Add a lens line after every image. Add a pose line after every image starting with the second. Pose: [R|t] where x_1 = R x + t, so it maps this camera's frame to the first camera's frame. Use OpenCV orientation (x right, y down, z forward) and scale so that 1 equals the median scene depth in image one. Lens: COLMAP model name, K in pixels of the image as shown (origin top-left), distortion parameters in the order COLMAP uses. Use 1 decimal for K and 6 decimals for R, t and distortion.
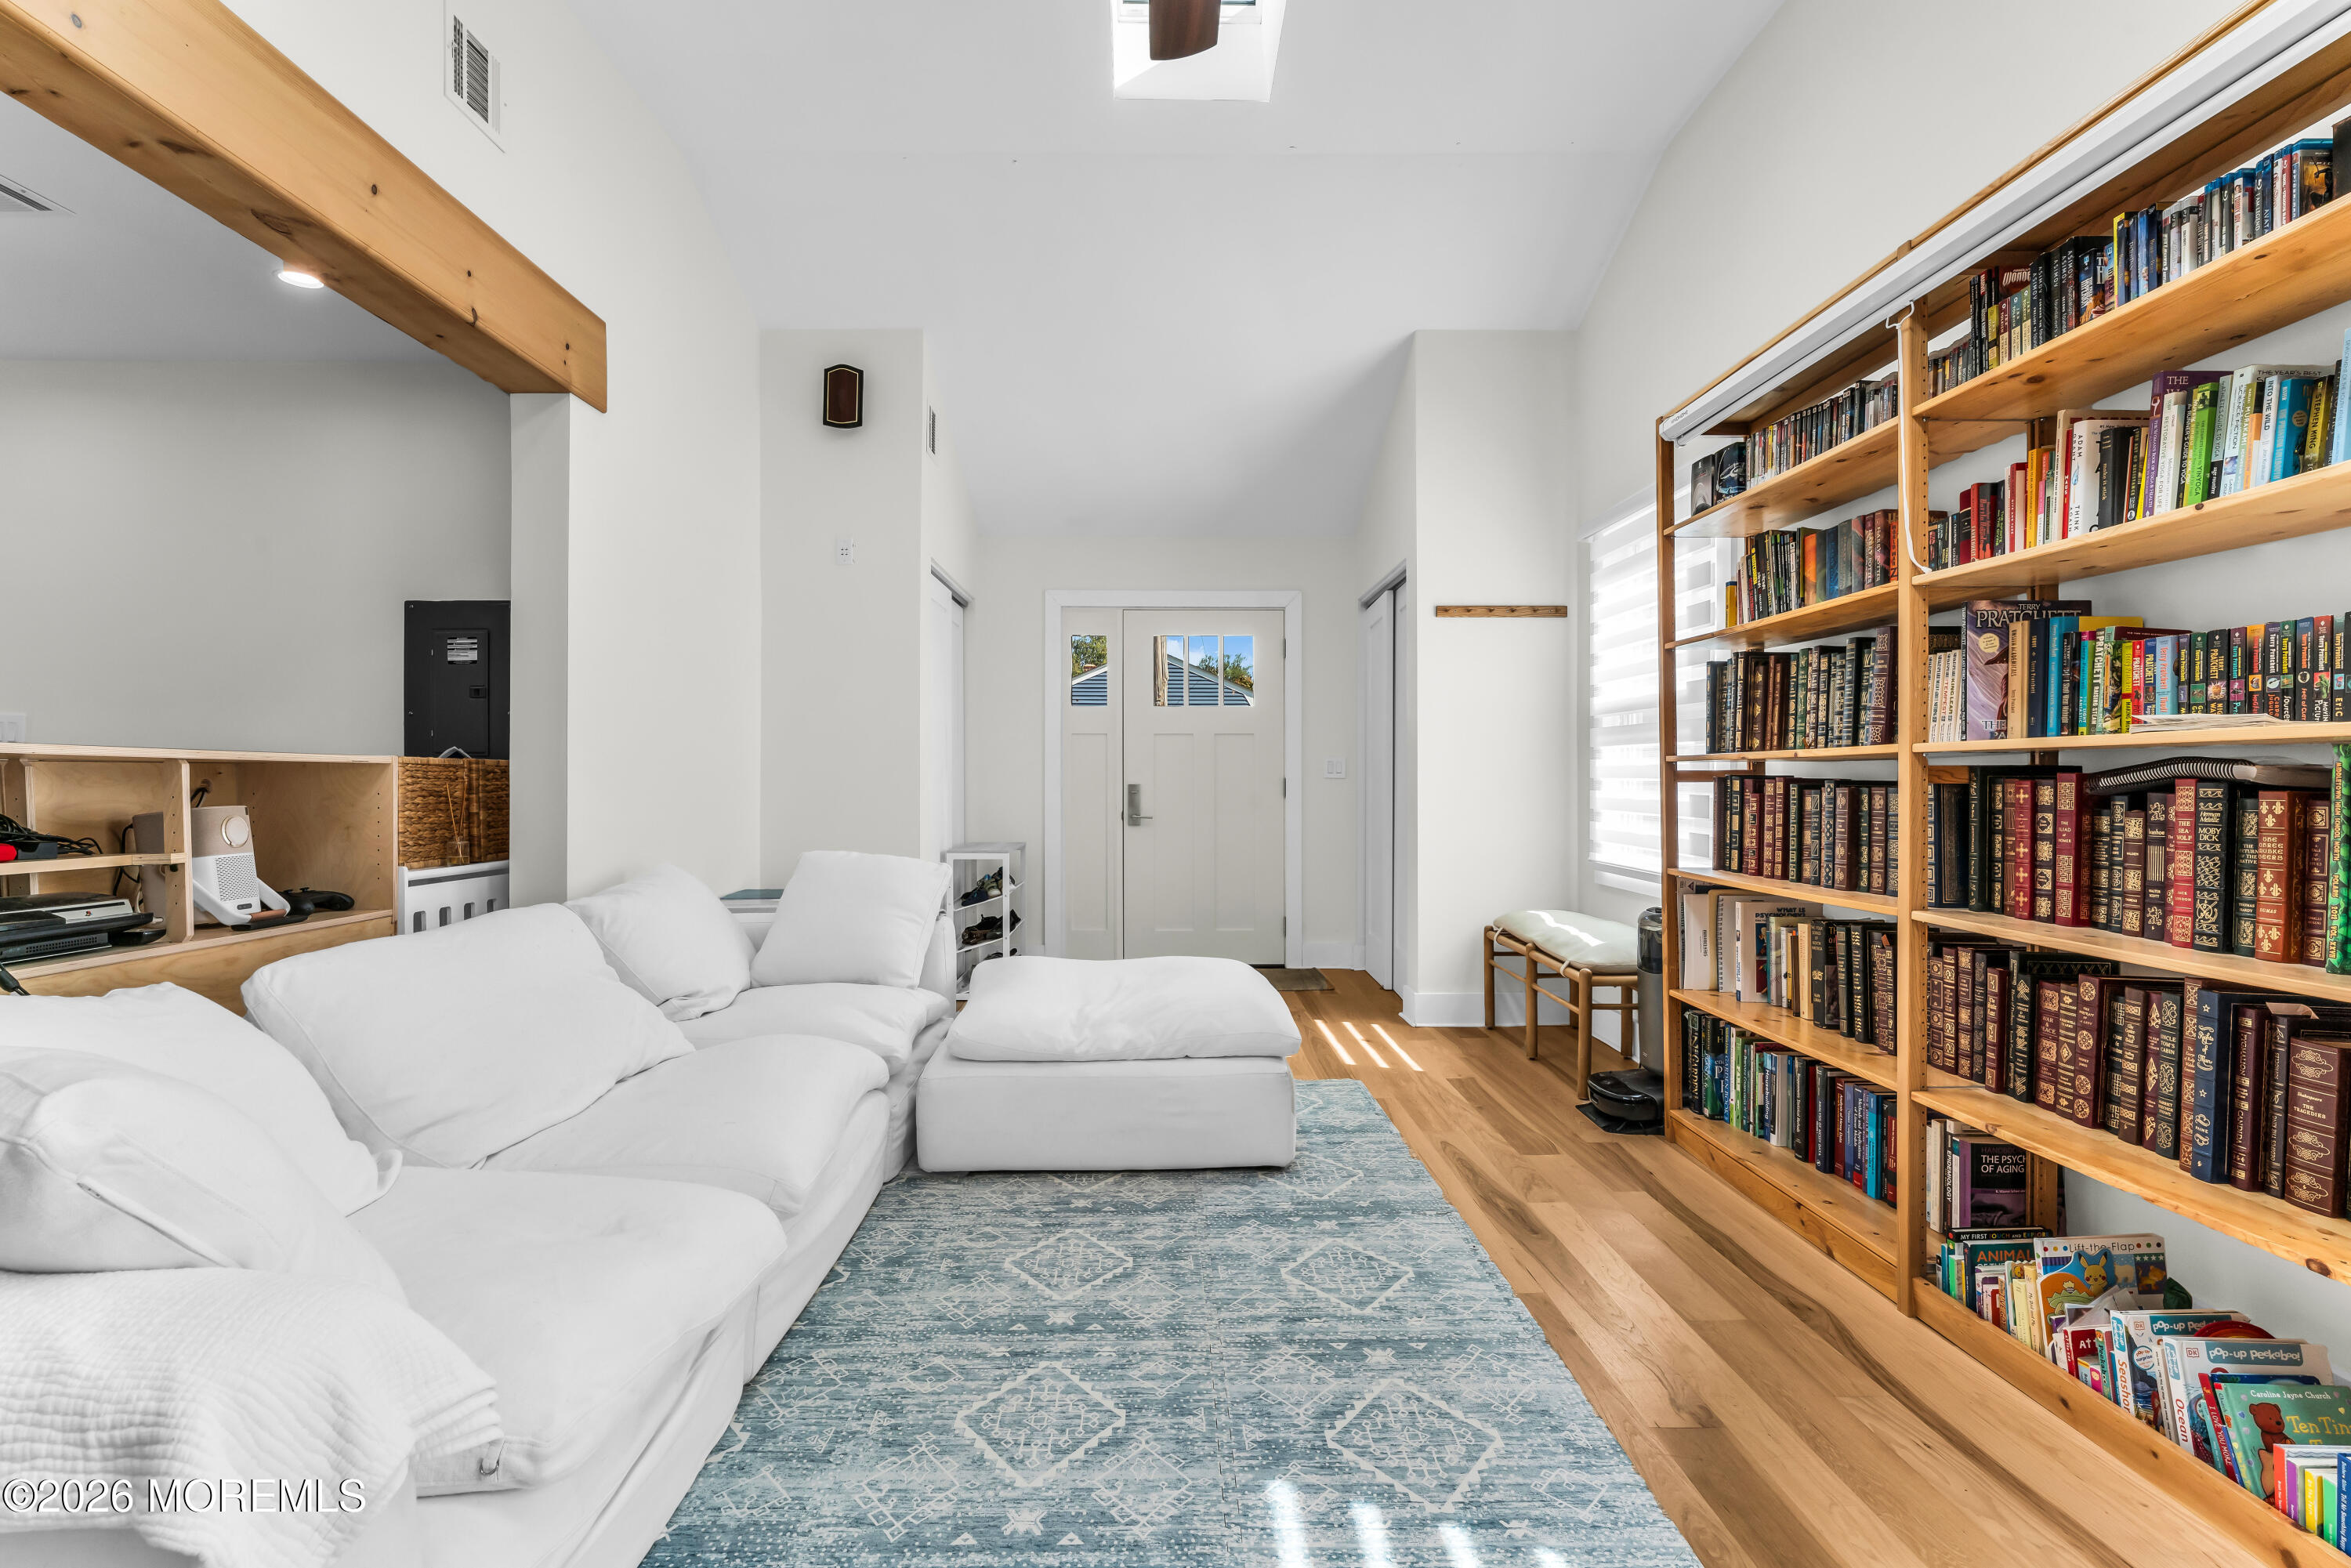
lens RADIAL K [[1117.7, 0, 1169.8], [0, 1117.7, 776.9], [0, 0, 1]] dist [-0.001362, -0.000275]
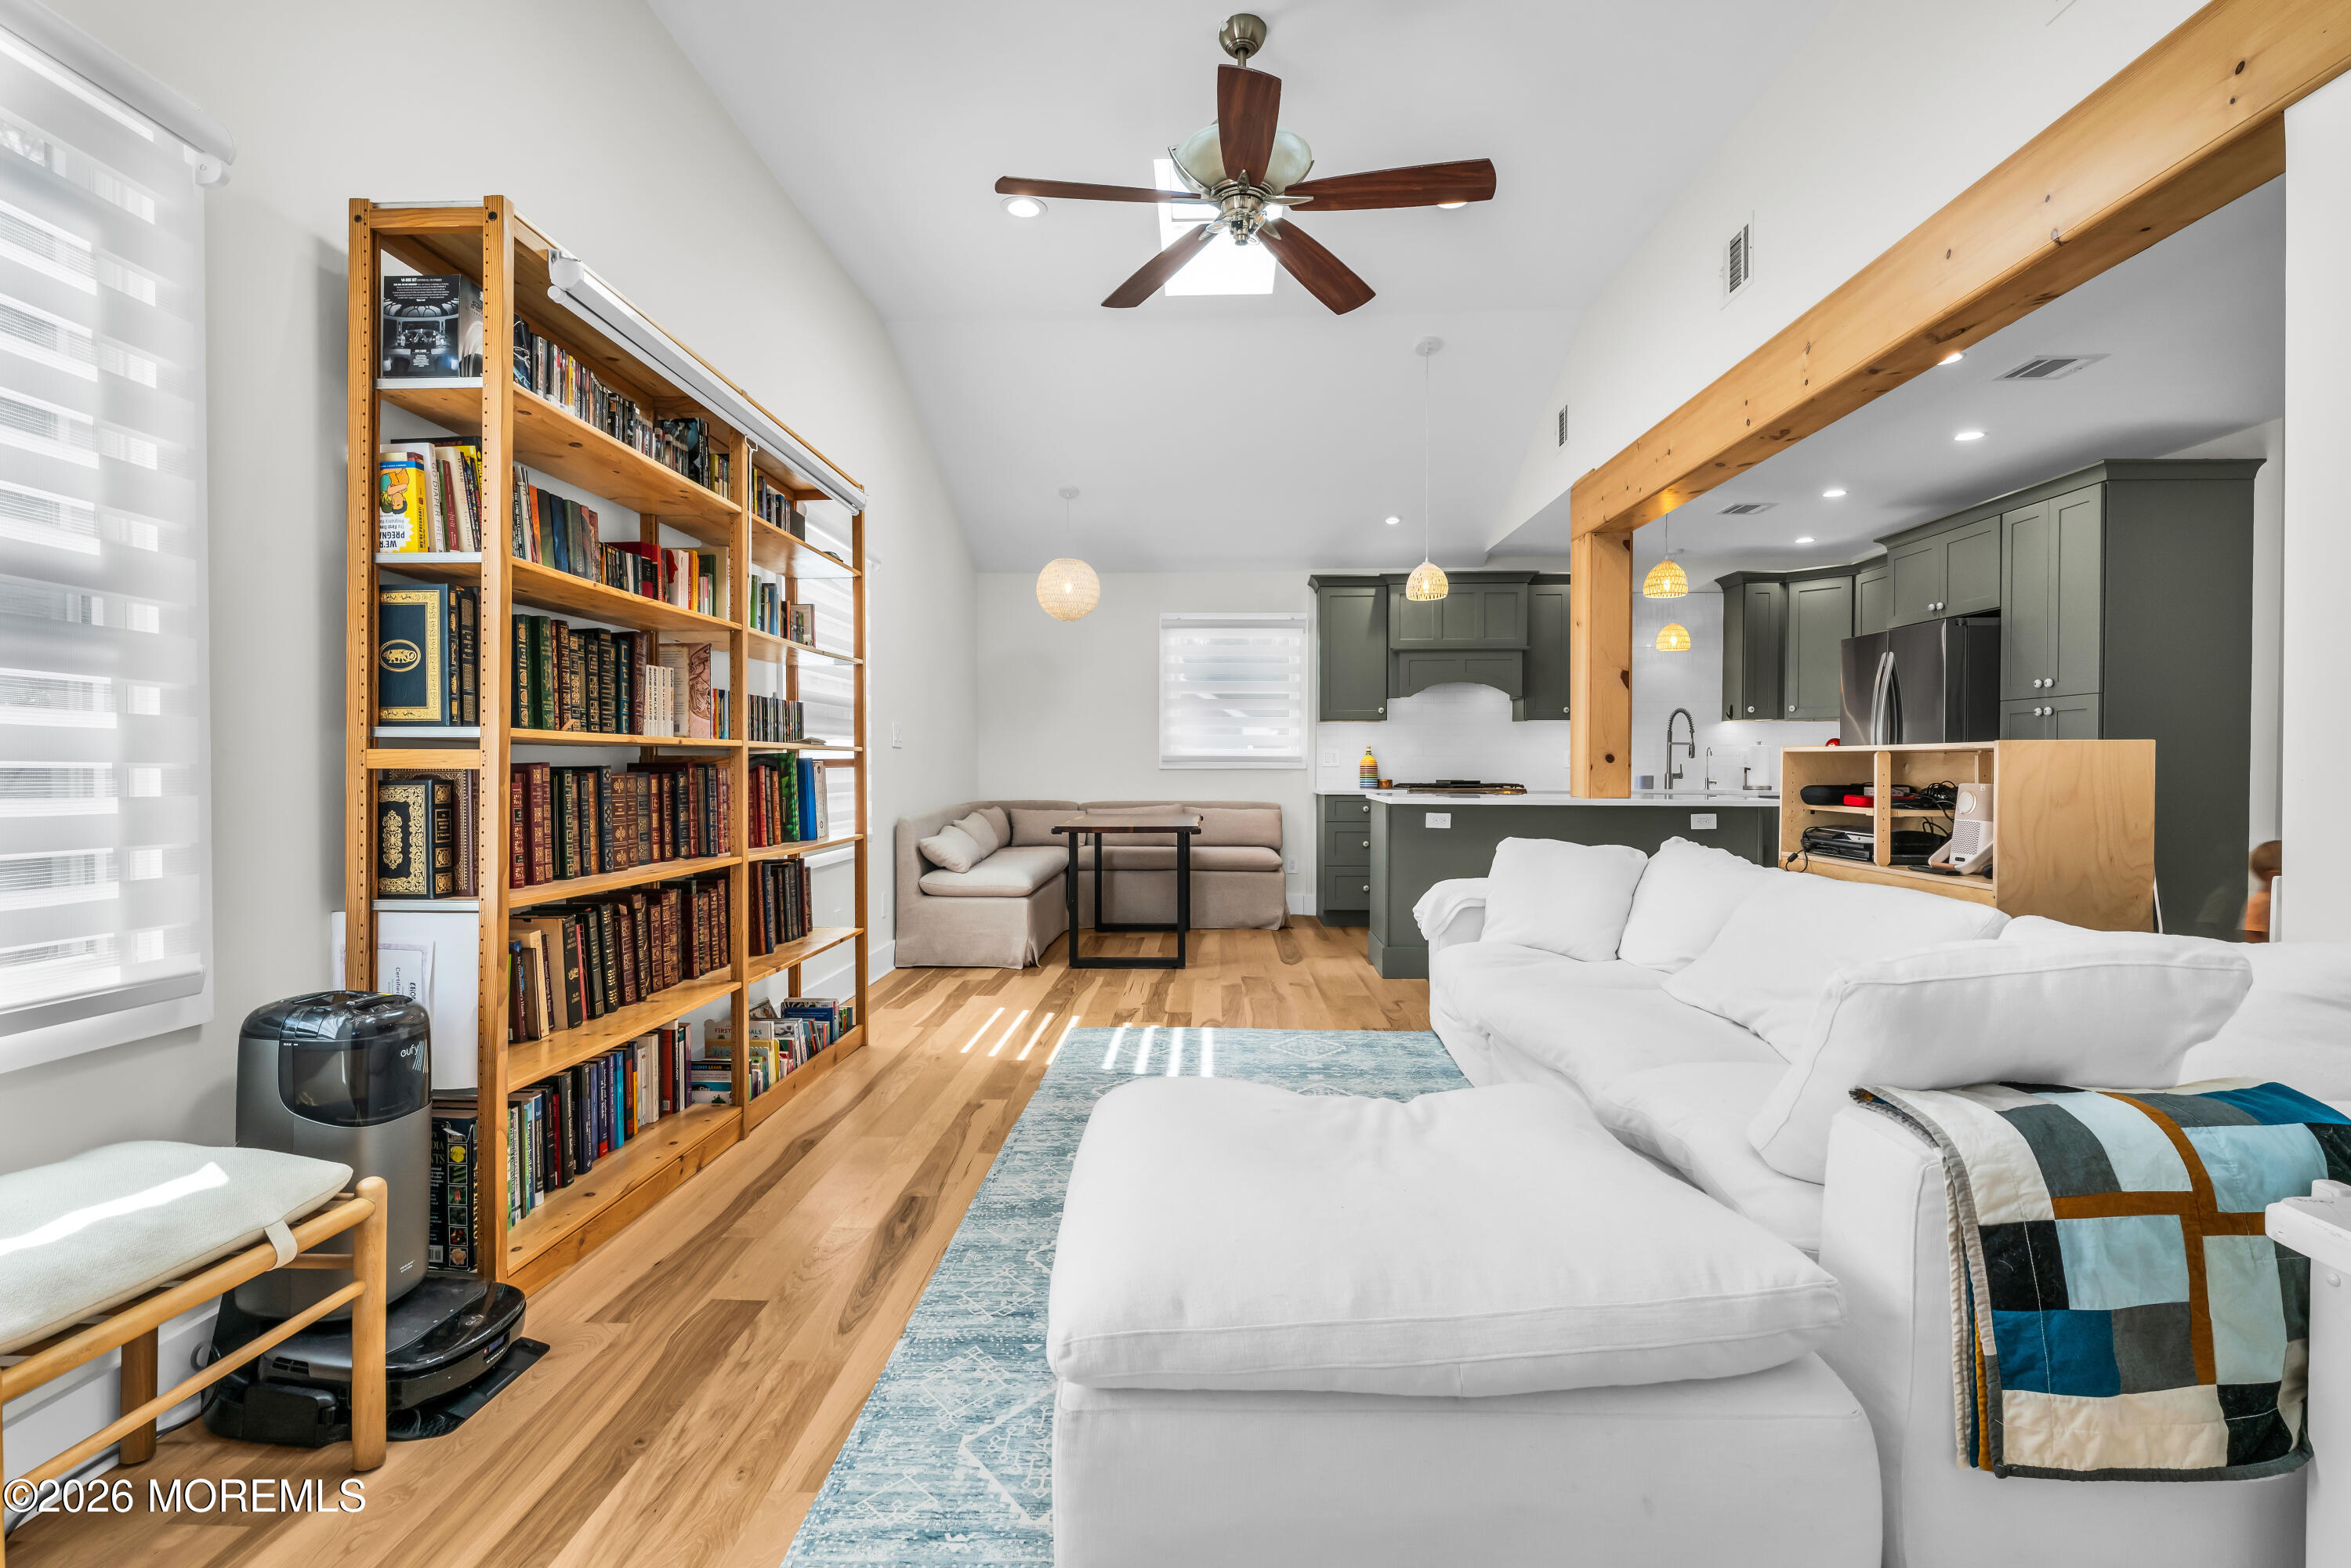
lens RADIAL K [[1117.7, 0, 1169.8], [0, 1117.7, 776.9], [0, 0, 1]] dist [-0.001362, -0.000275]
pose [[-0.998485, 0.001241, 0.055015, 0.035034], [0.001716, 0.999962, 0.008588, 0.006331], [-0.055002, 0.008669, -0.998449, 2.407463]]
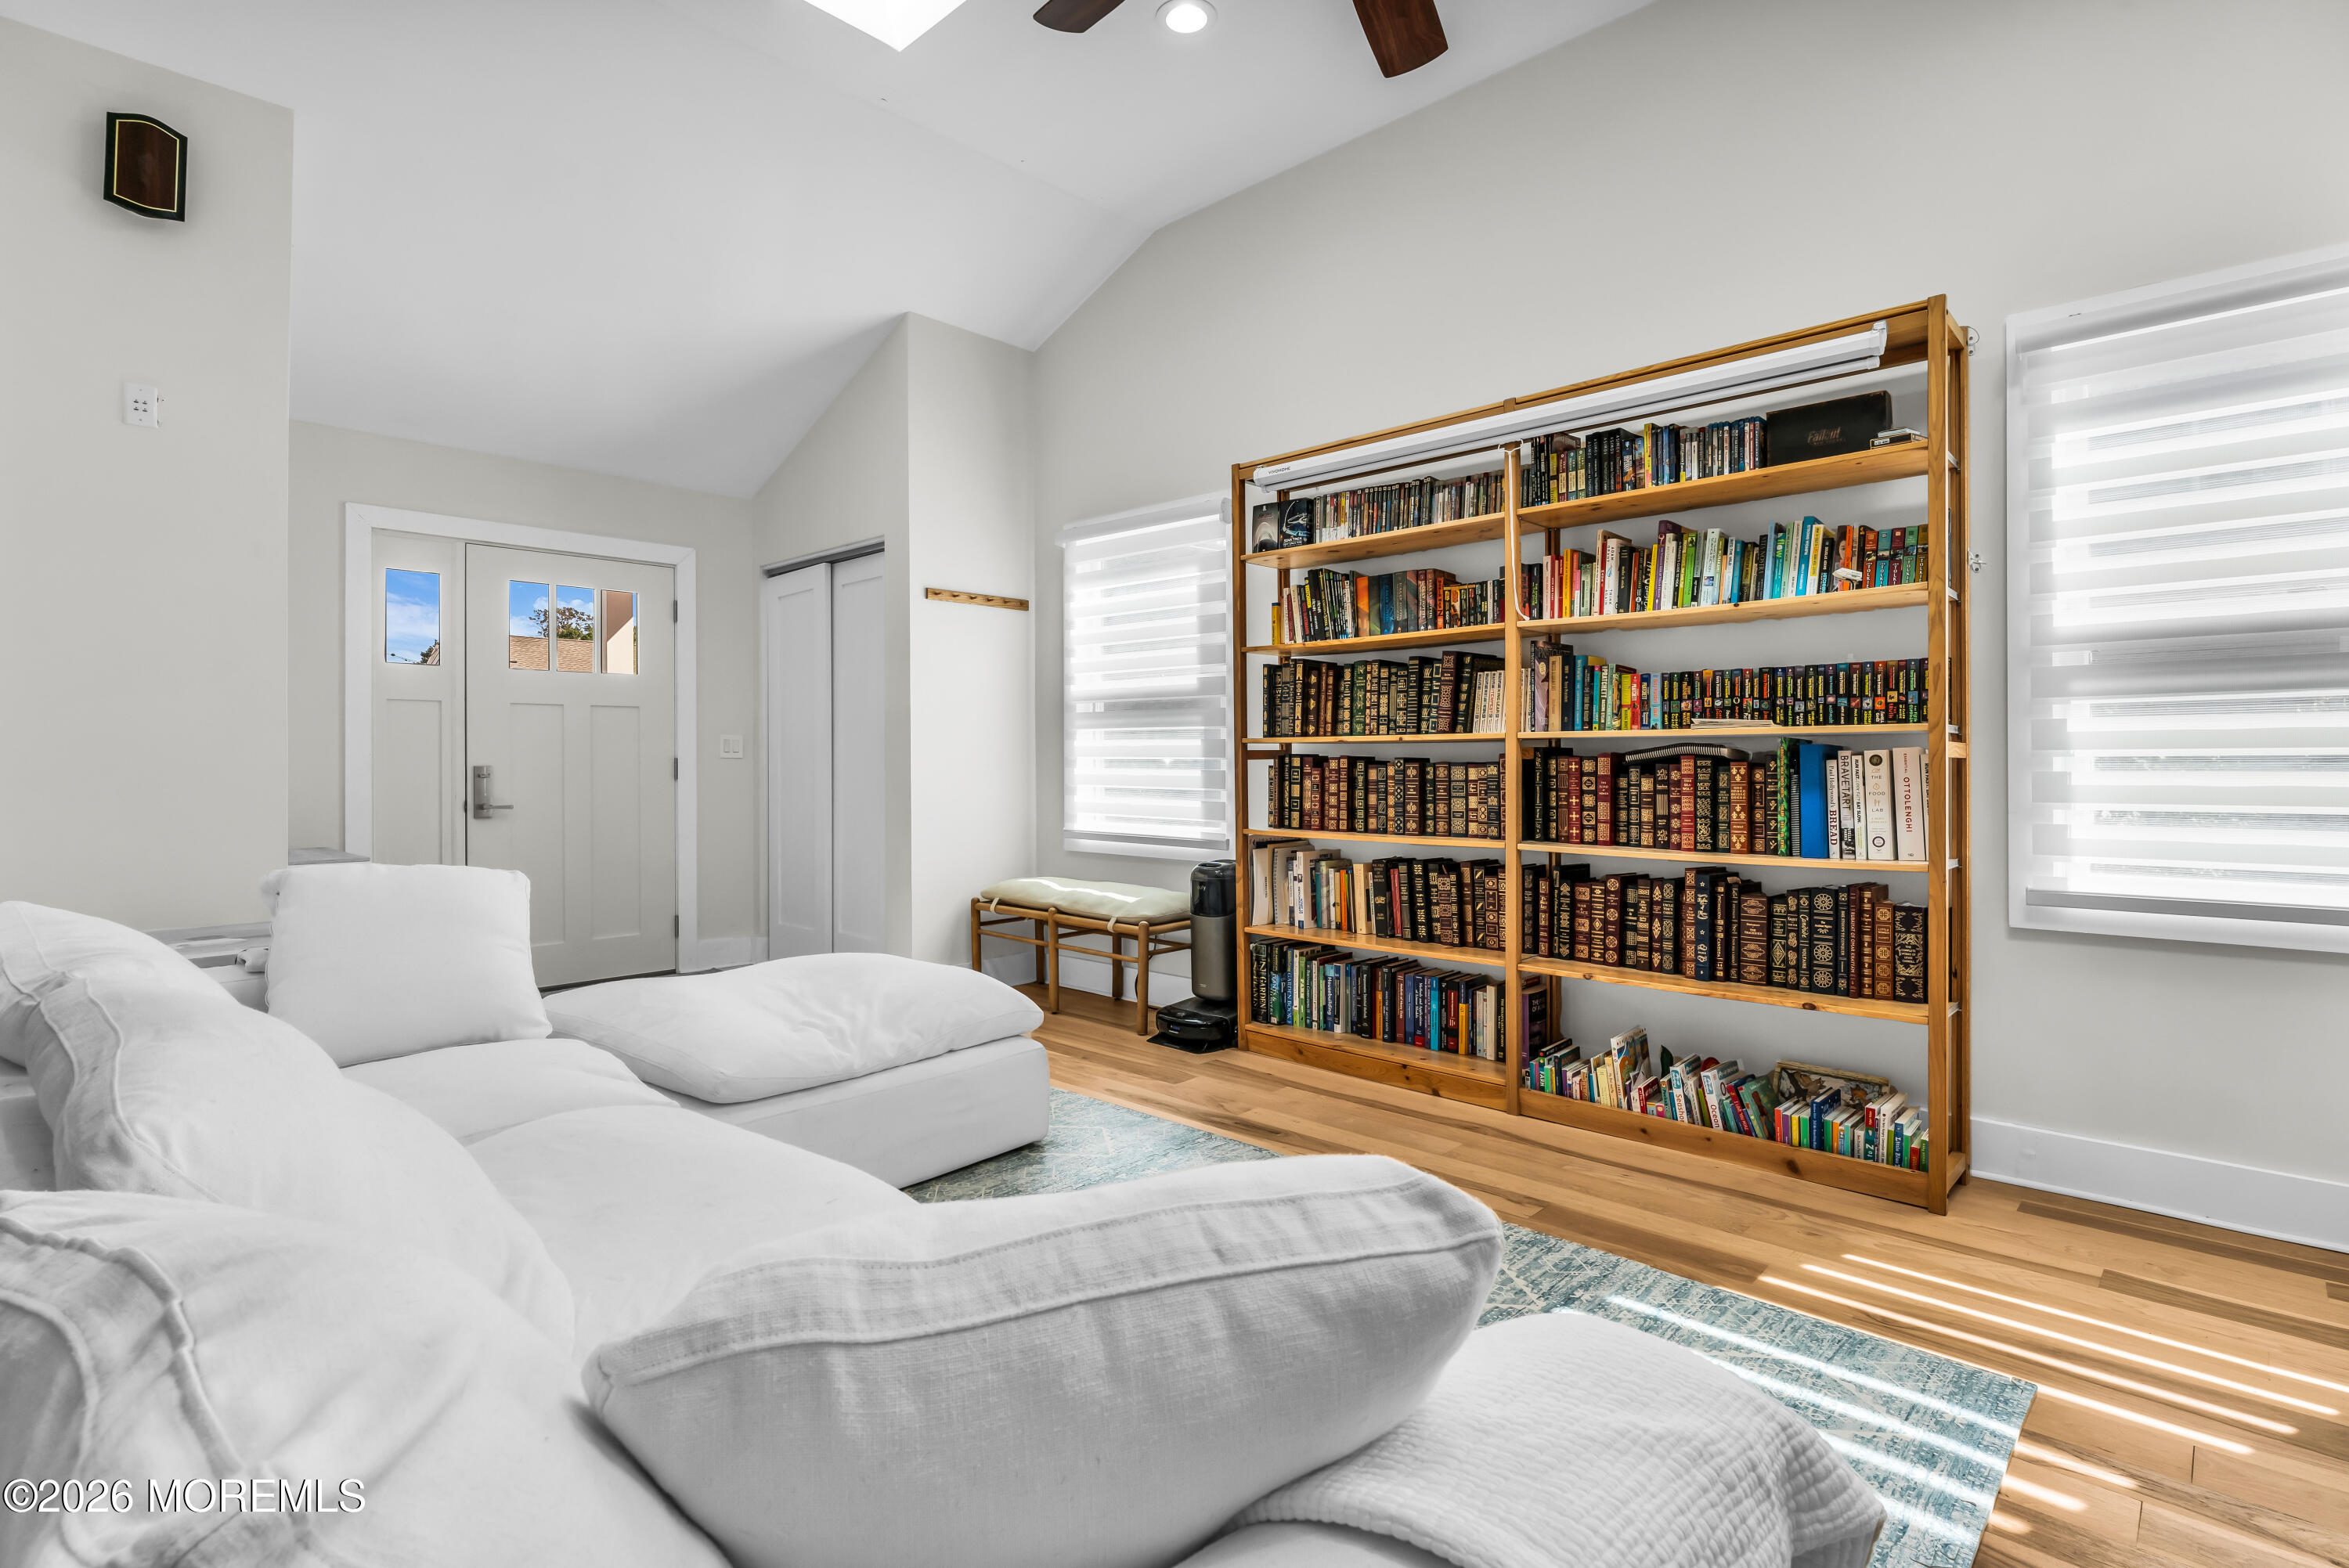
lens RADIAL K [[1128.4, 0, 1174.2], [0, 1128.4, 750.1], [0, 0, 1]] dist [-0.000842, -0.000322]
pose [[0.698355, 0.003856, 0.715741, -0.739450], [0.001301, 0.999977, -0.006657, 0.003284], [-0.715750, 0.005580, 0.698334, 0.268956]]
